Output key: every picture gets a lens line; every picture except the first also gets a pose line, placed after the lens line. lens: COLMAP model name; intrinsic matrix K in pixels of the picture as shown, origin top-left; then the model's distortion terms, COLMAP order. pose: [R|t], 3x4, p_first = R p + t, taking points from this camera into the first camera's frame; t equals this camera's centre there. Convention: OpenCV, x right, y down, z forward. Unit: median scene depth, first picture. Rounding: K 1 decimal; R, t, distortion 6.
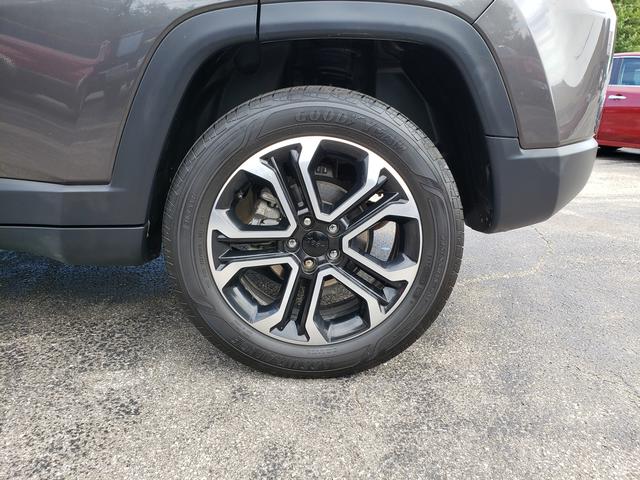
lens RADIAL K [[500.3, 0, 320.0], [0, 500.3, 240.0], [0, 0, 1]] dist [0.057501, 0.008013]
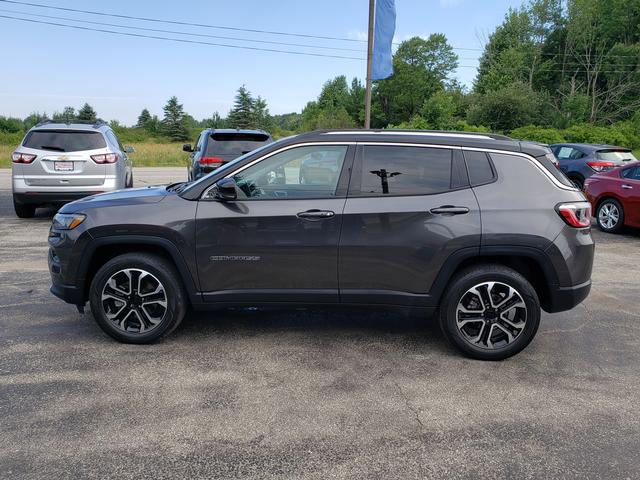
lens RADIAL K [[521.4, 0, 320.0], [0, 521.4, 240.0], [0, 0, 1]] dist [-0.068829, 0.097407]
pose [[0.991042, 0.018960, -0.132200, -0.633793], [-0.032037, 0.994719, -0.097505, -0.106211], [0.129654, 0.100867, 0.986416, -2.296554]]
